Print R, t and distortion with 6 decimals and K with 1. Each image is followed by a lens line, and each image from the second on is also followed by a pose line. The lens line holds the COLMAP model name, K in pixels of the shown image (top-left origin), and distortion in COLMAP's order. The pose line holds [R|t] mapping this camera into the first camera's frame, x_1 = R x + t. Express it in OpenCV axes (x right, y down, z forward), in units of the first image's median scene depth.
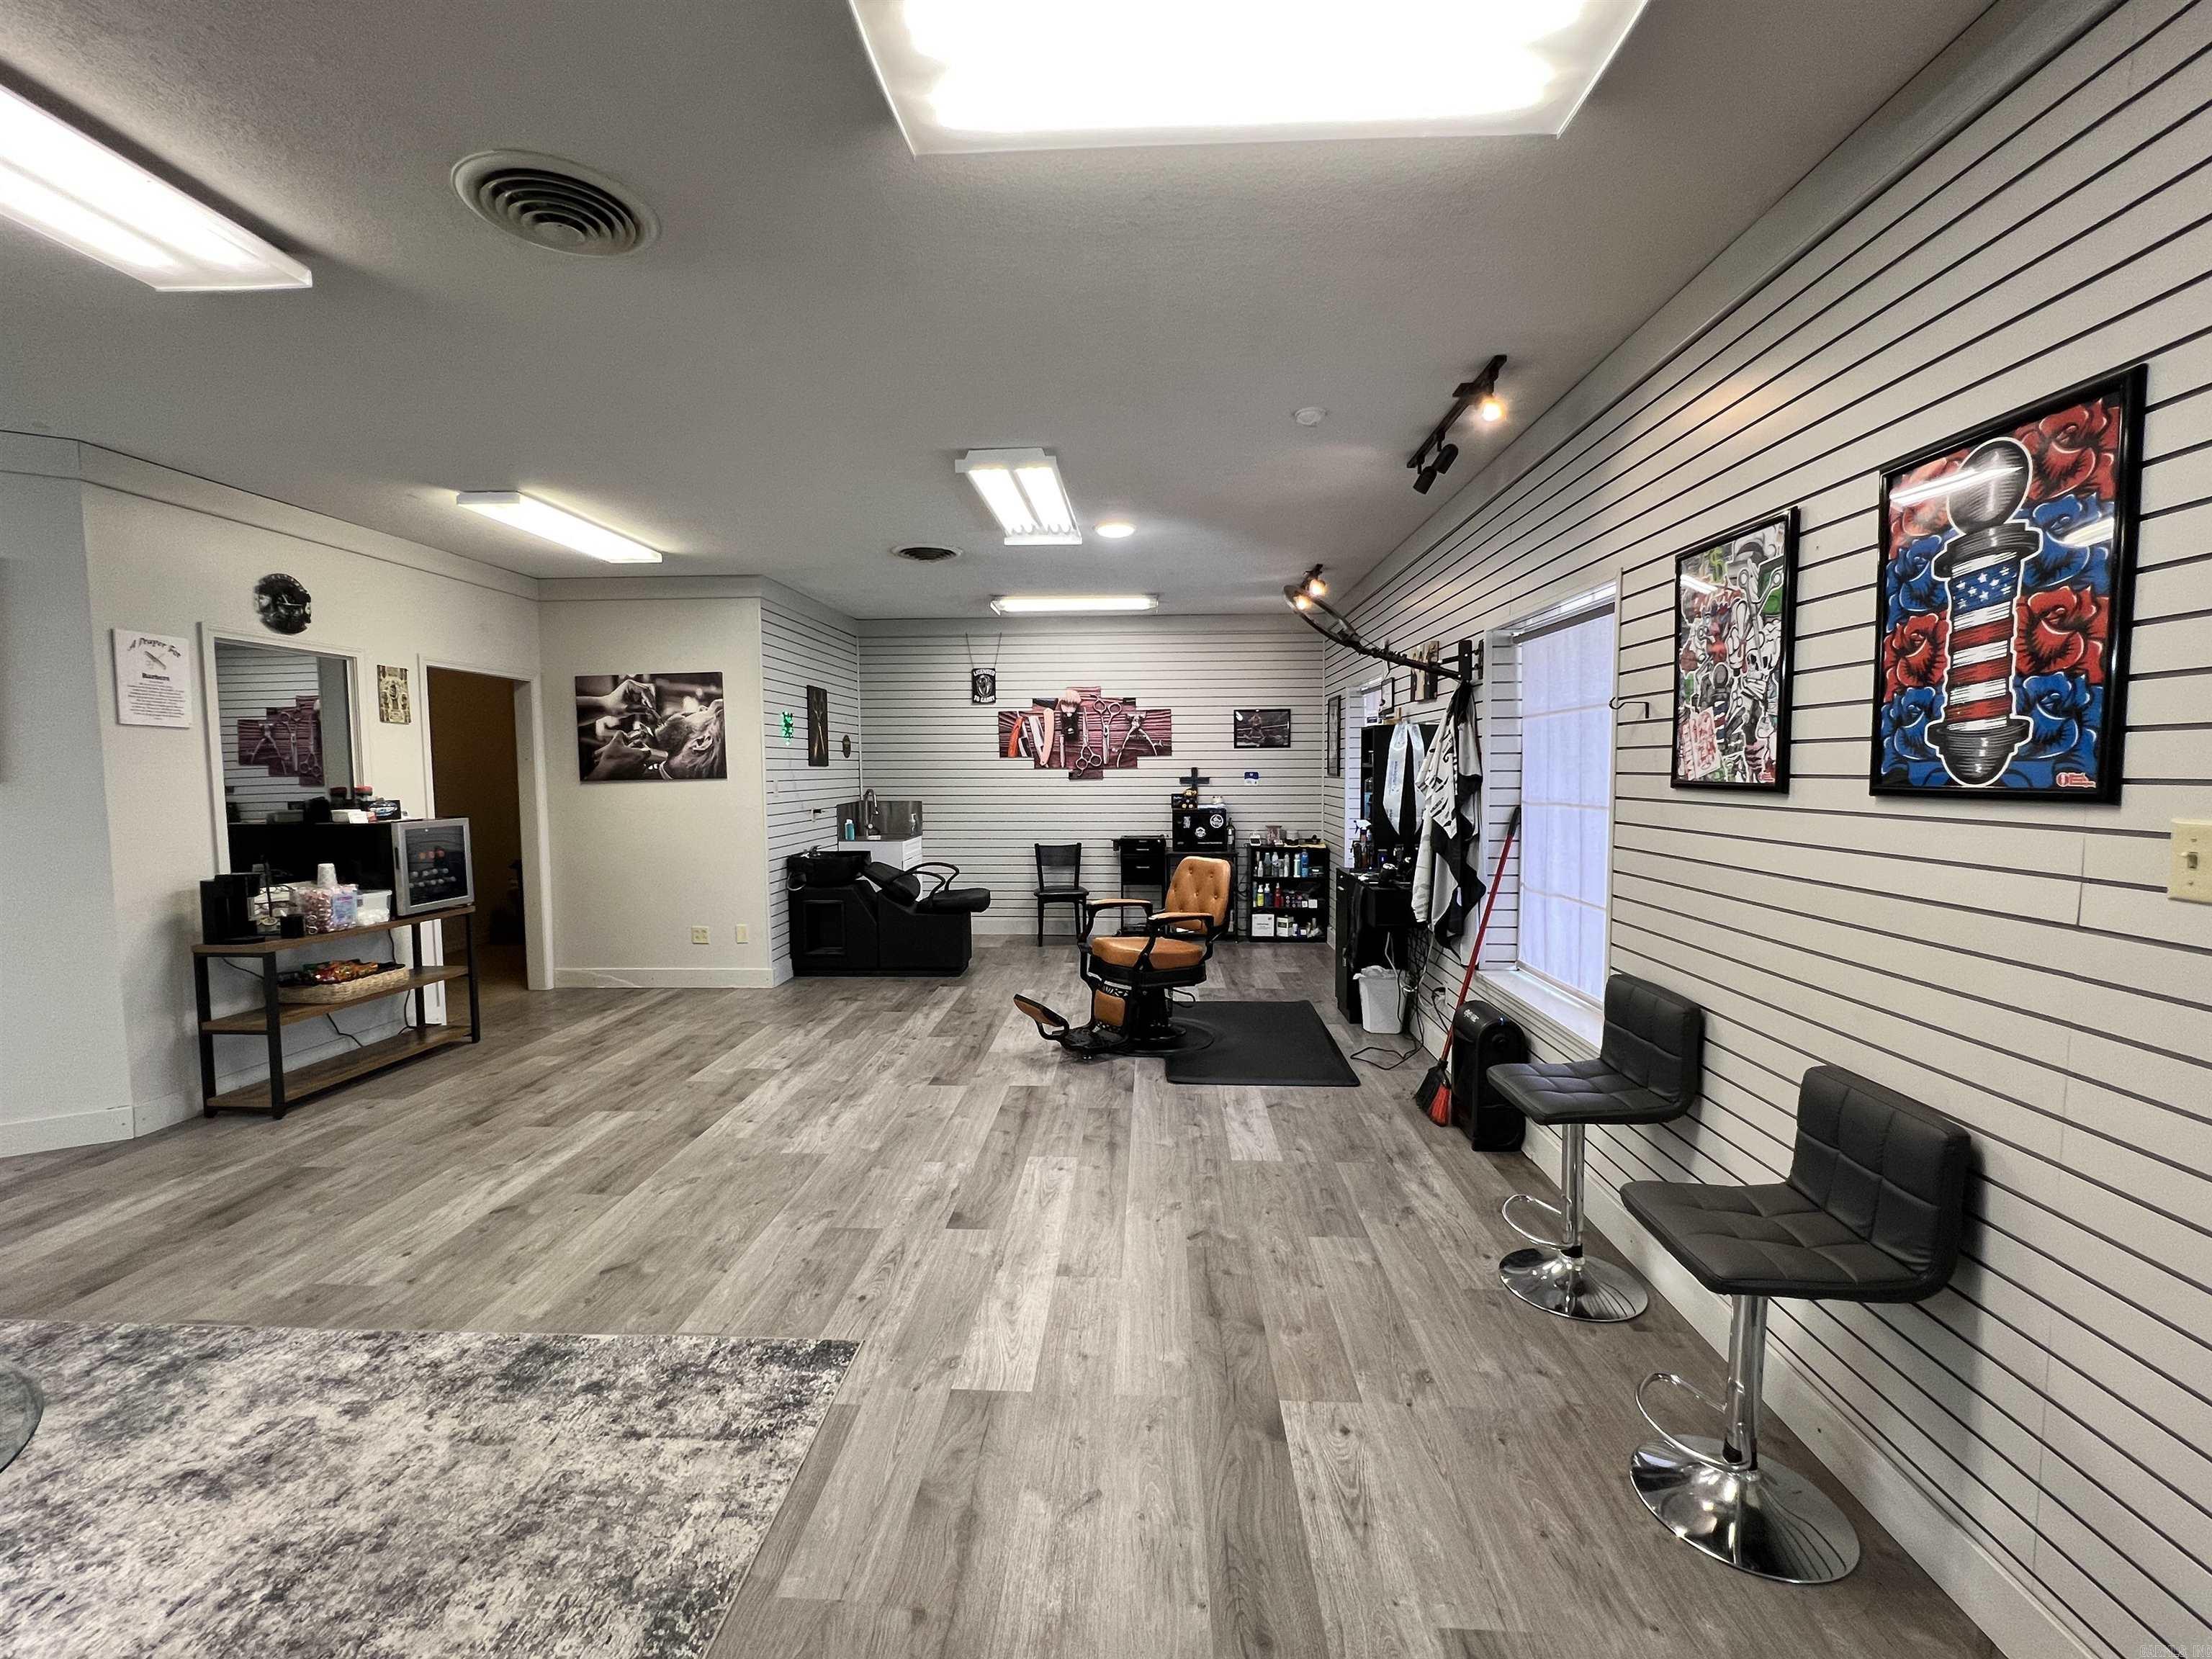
lens RADIAL K [[952.3, 0, 1110.6], [0, 952.3, 835.1], [0, 0, 1]] dist [-0.002367, 0.000659]
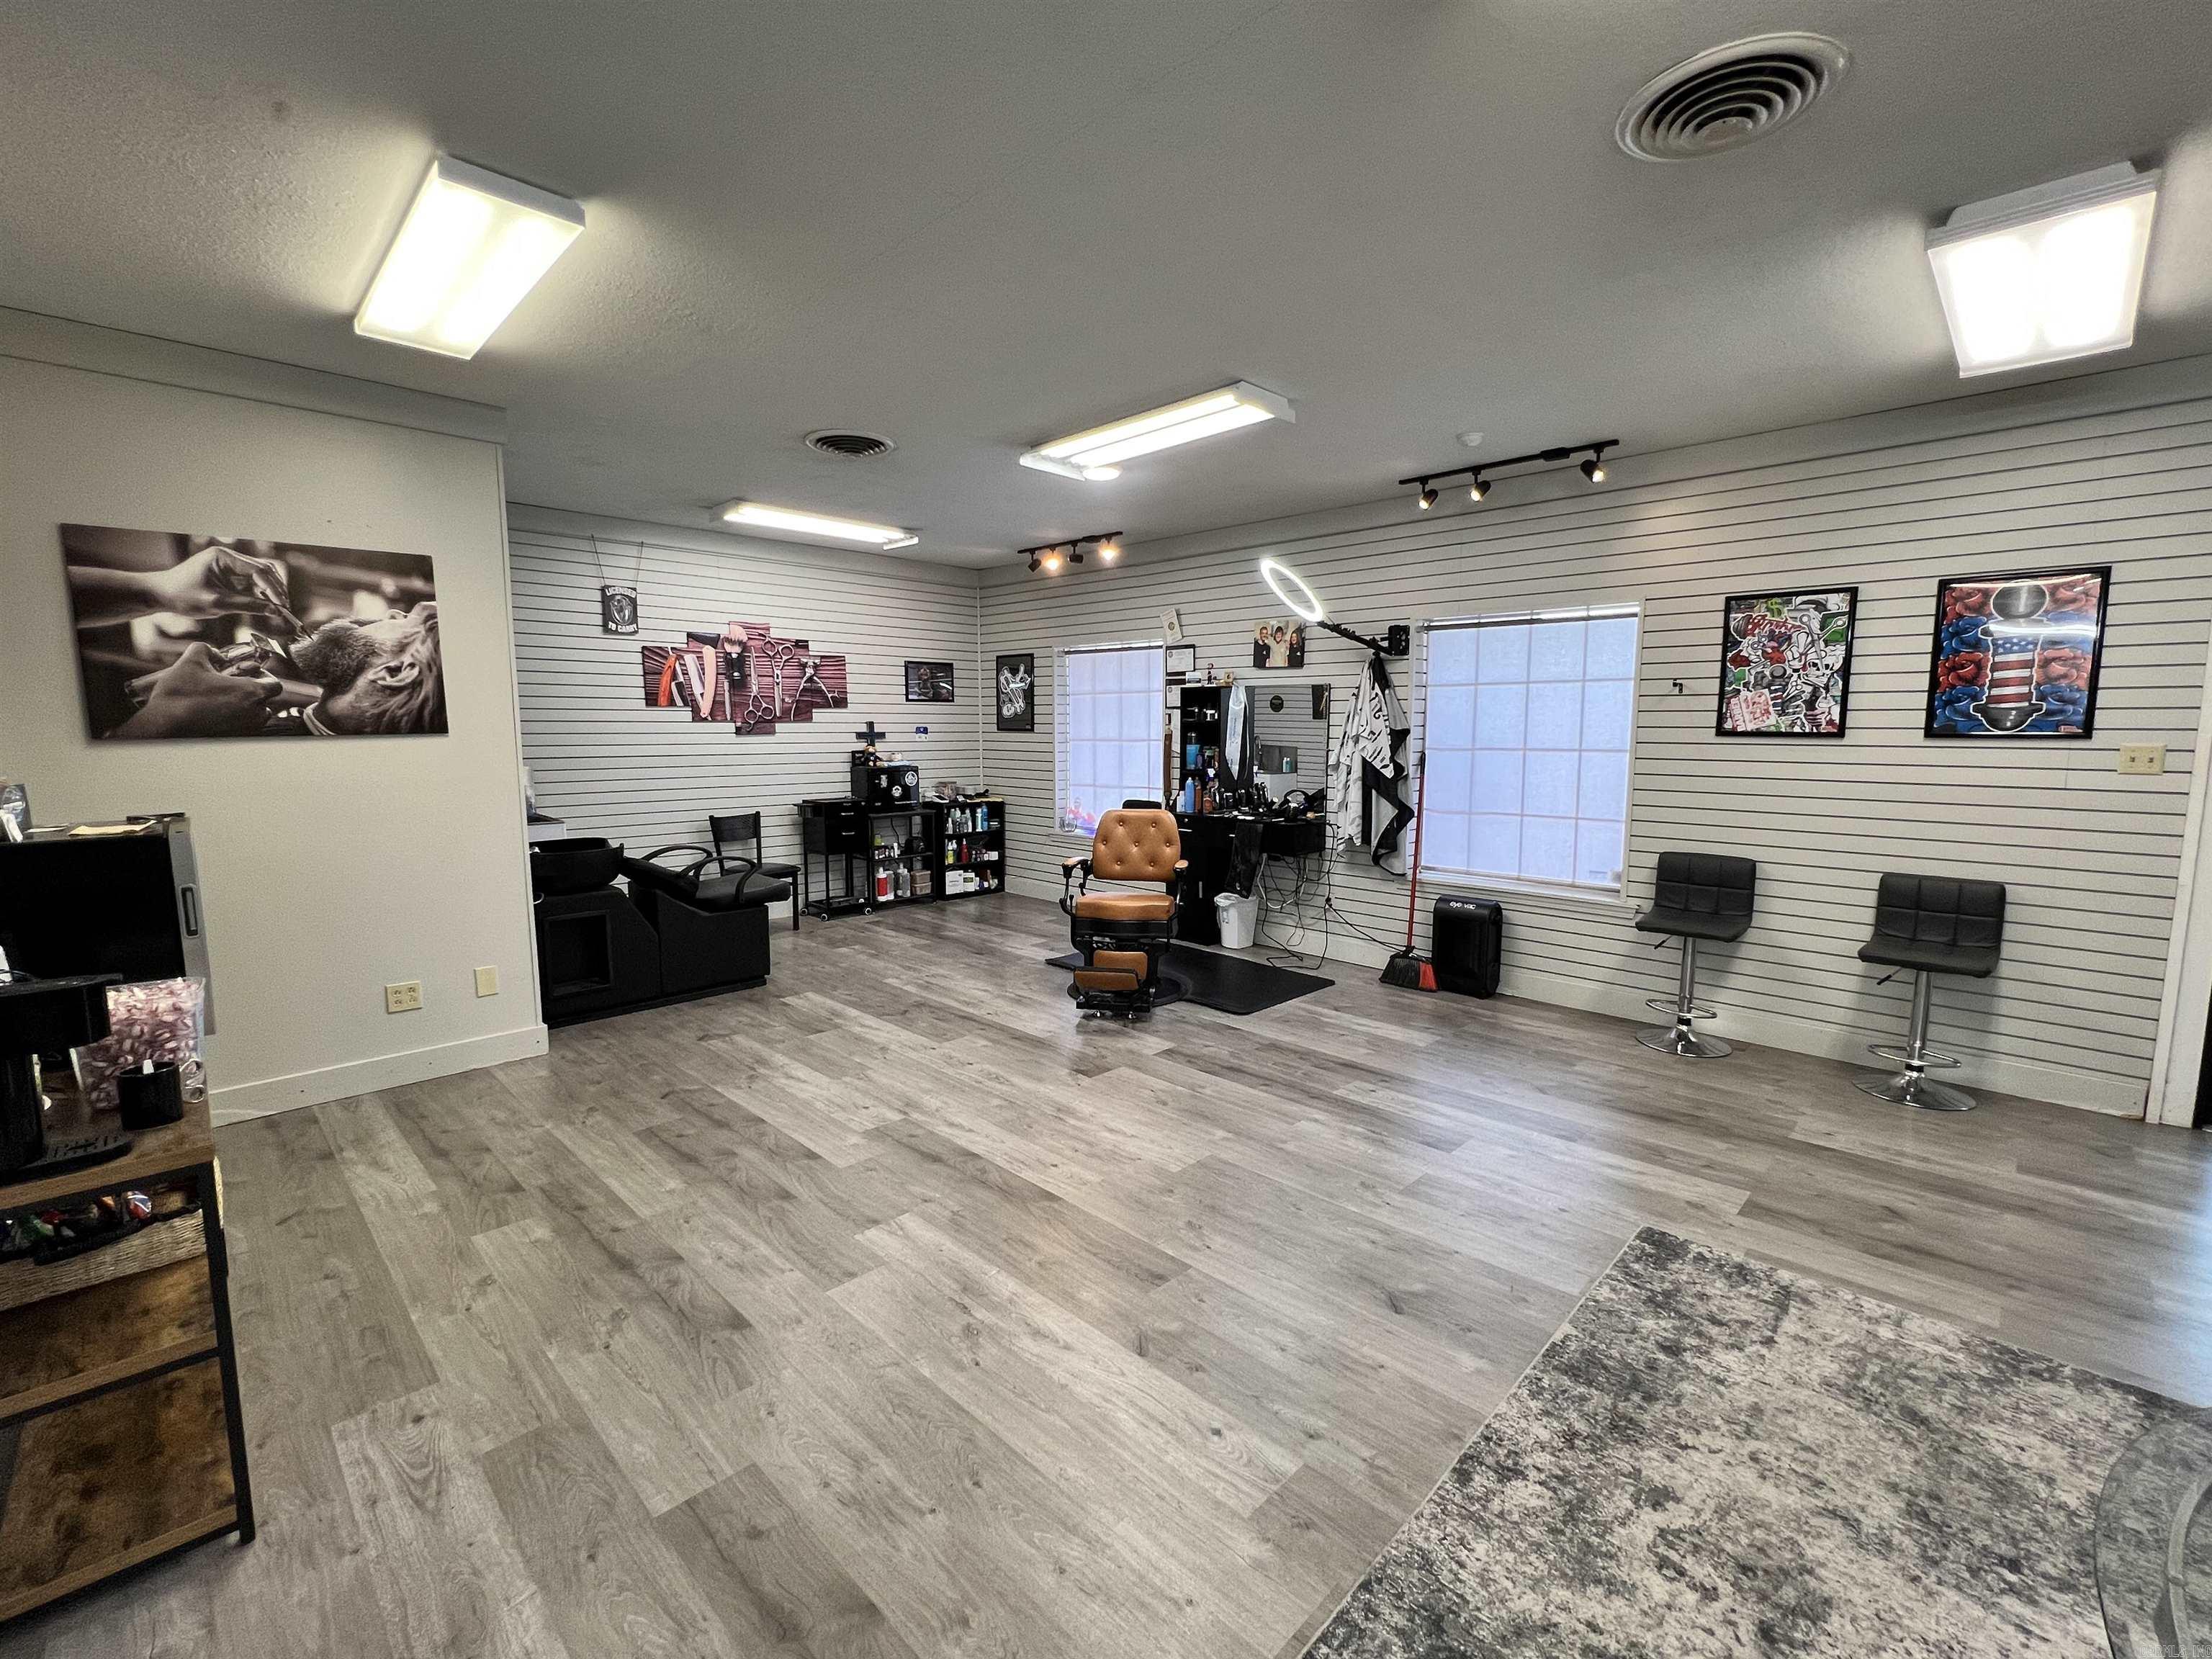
lens RADIAL K [[952.3, 0, 1104.9], [0, 952.3, 832.8], [0, 0, 1]] dist [-0.002367, 0.000659]
pose [[0.669282, -0.078737, 0.738825, -1.167726], [0.047243, 0.996867, 0.063440, -0.030227], [-0.741505, -0.007554, 0.670905, 0.561384]]
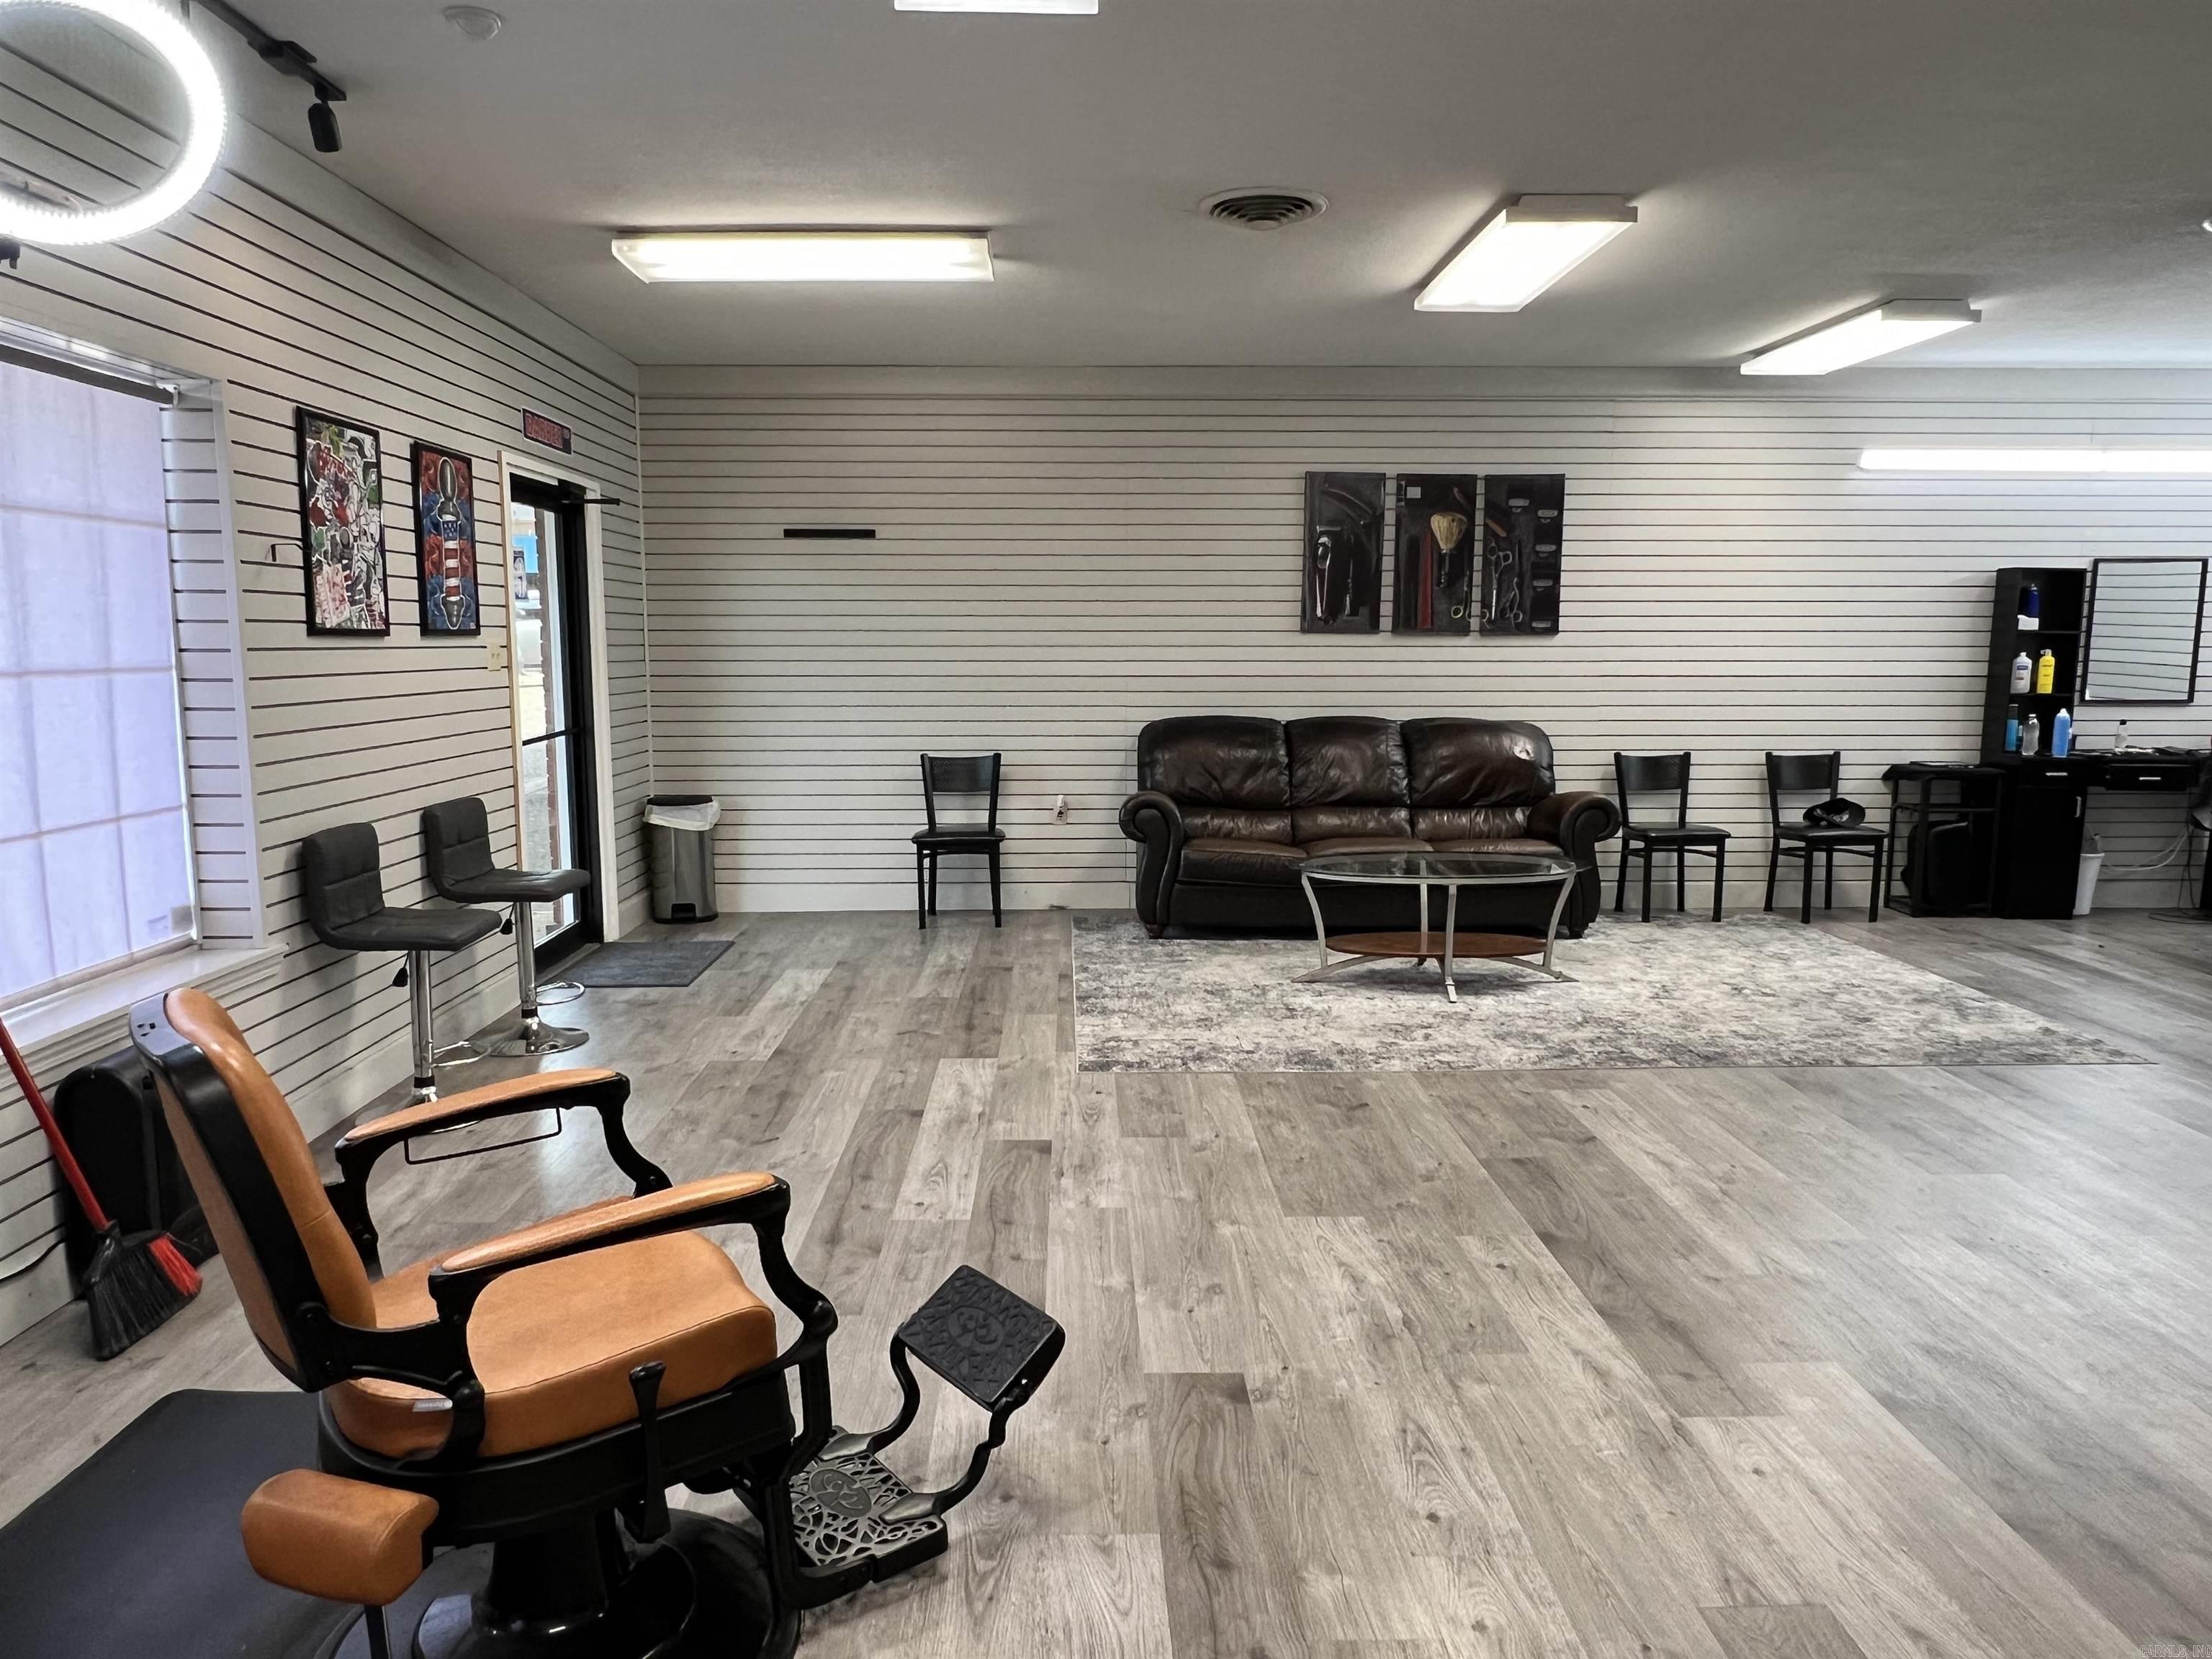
lens RADIAL K [[1495.3, 0, 1103.5], [0, 1495.3, 842.0], [0, 0, 1]] dist [0.002826, -0.009488]
pose [[-0.997731, 0.013199, -0.066016, -0.130810], [-0.000564, 0.978917, 0.204257, -0.135354], [0.067320, 0.203830, -0.976689, 2.247886]]
